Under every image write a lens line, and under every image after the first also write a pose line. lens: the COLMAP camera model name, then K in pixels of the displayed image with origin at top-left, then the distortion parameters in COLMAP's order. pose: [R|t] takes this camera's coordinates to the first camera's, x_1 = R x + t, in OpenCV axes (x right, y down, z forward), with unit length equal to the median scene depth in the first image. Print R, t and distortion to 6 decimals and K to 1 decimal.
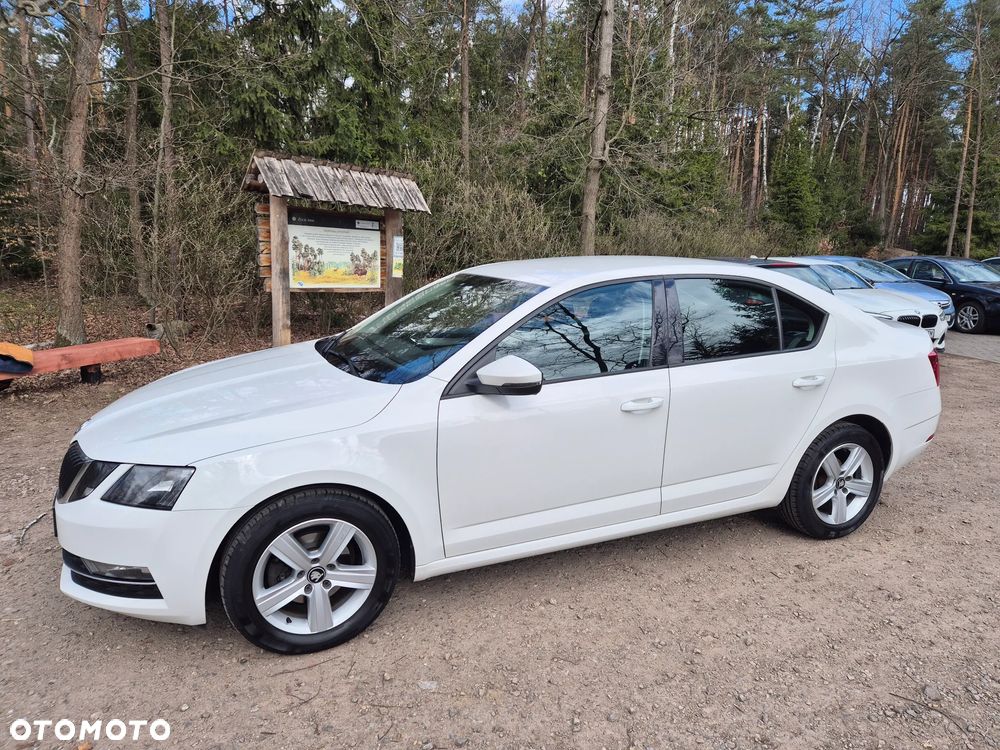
lens RADIAL K [[662.8, 0, 499.7], [0, 662.8, 374.9], [0, 0, 1]] dist [0.075715, -0.066627]
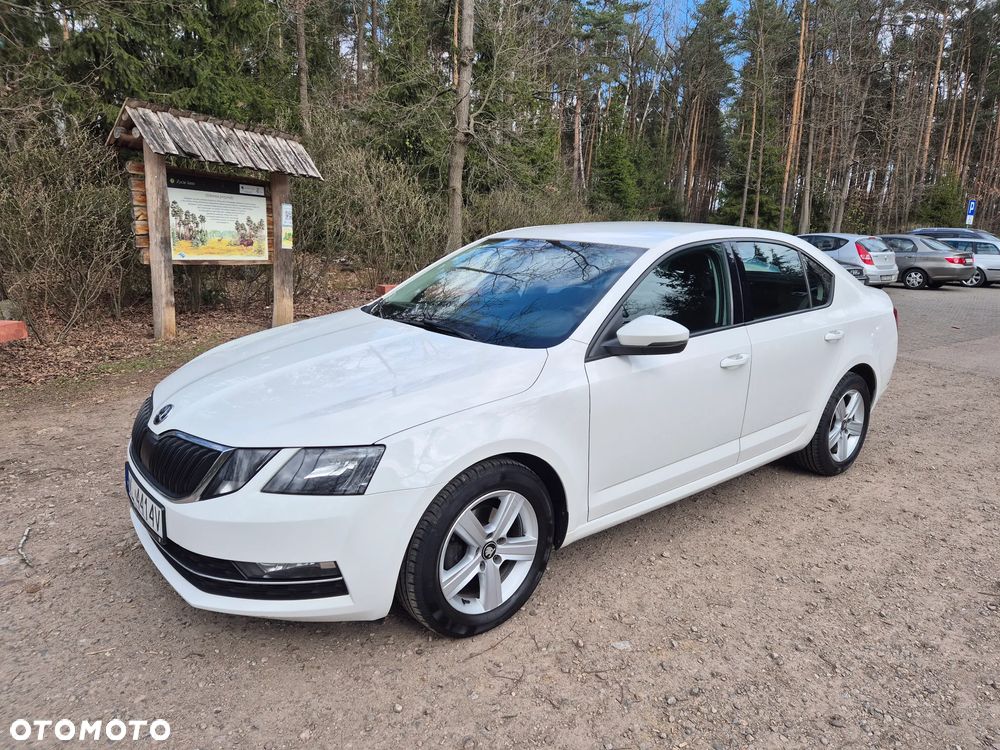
lens RADIAL K [[662.8, 0, 504.4], [0, 662.8, 372.1], [0, 0, 1]] dist [0.075715, -0.066627]
pose [[0.963078, -0.047065, 0.265076, -0.133379], [0.039122, 0.998615, 0.035168, 0.003743], [-0.266364, -0.023500, 0.963586, 0.024637]]
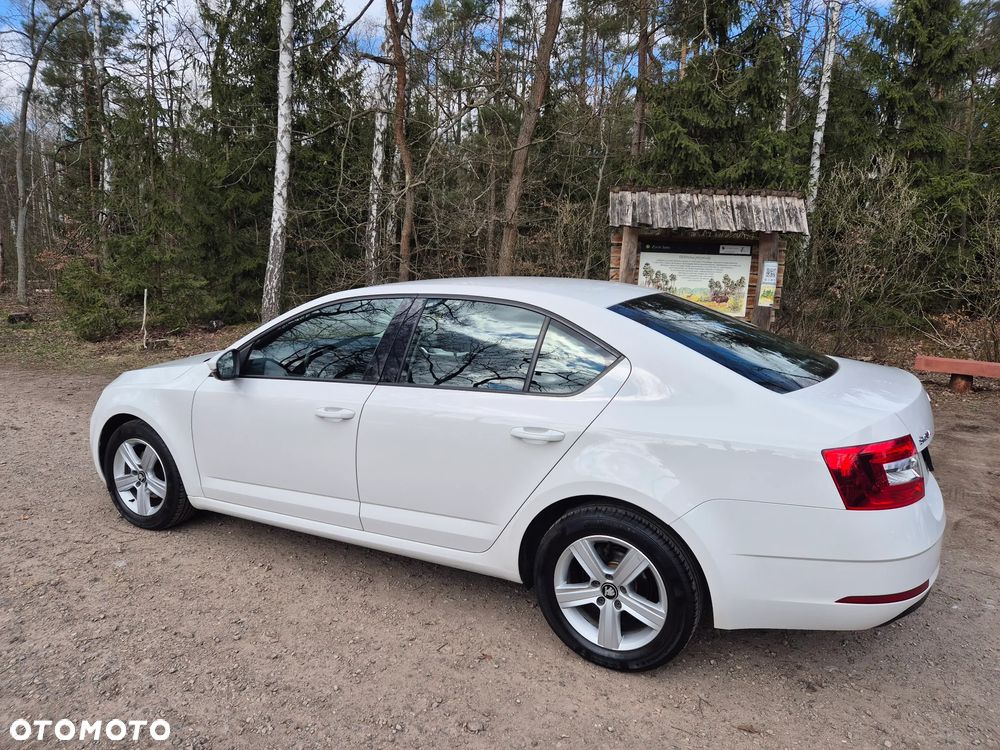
lens RADIAL K [[662.8, 0, 490.8], [0, 662.8, 374.1], [0, 0, 1]] dist [0.075715, -0.066627]
pose [[0.622968, 0.122138, -0.772654, 0.373410], [-0.157005, 0.987158, 0.029458, -0.027373], [0.766329, 0.102959, 0.634144, 0.166370]]
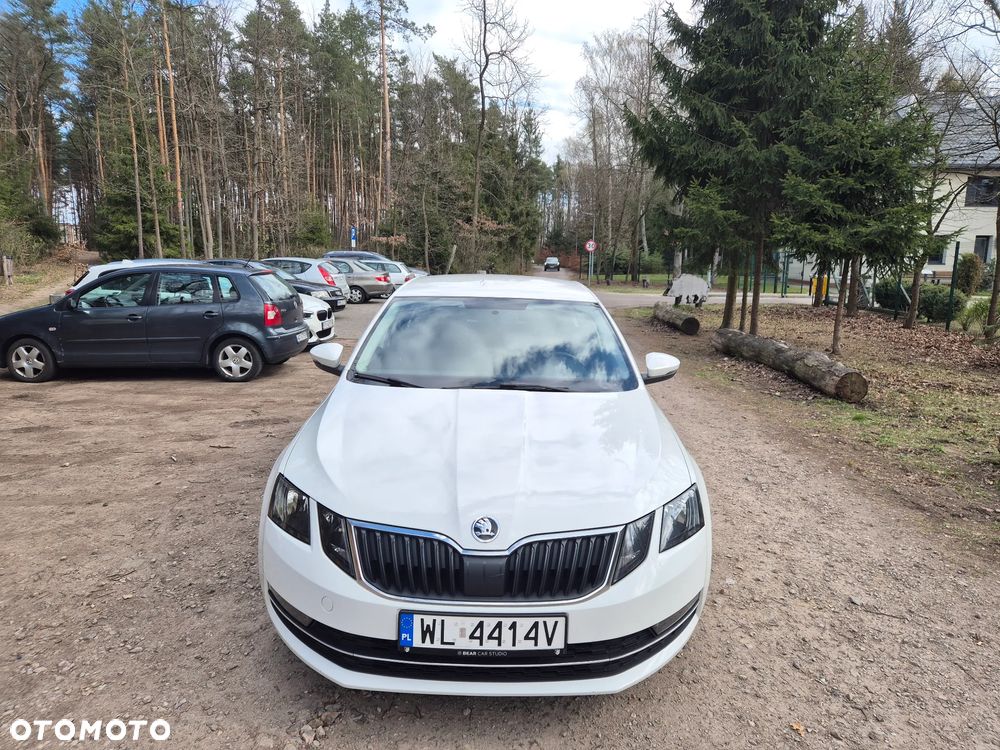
lens RADIAL K [[662.8, 0, 506.1], [0, 662.8, 367.3], [0, 0, 1]] dist [0.075715, -0.066627]
pose [[0.400115, -0.156954, 0.902925, -0.391374], [0.161464, 0.981887, 0.099130, -0.053458], [-0.902129, 0.106126, 0.418211, 0.201416]]
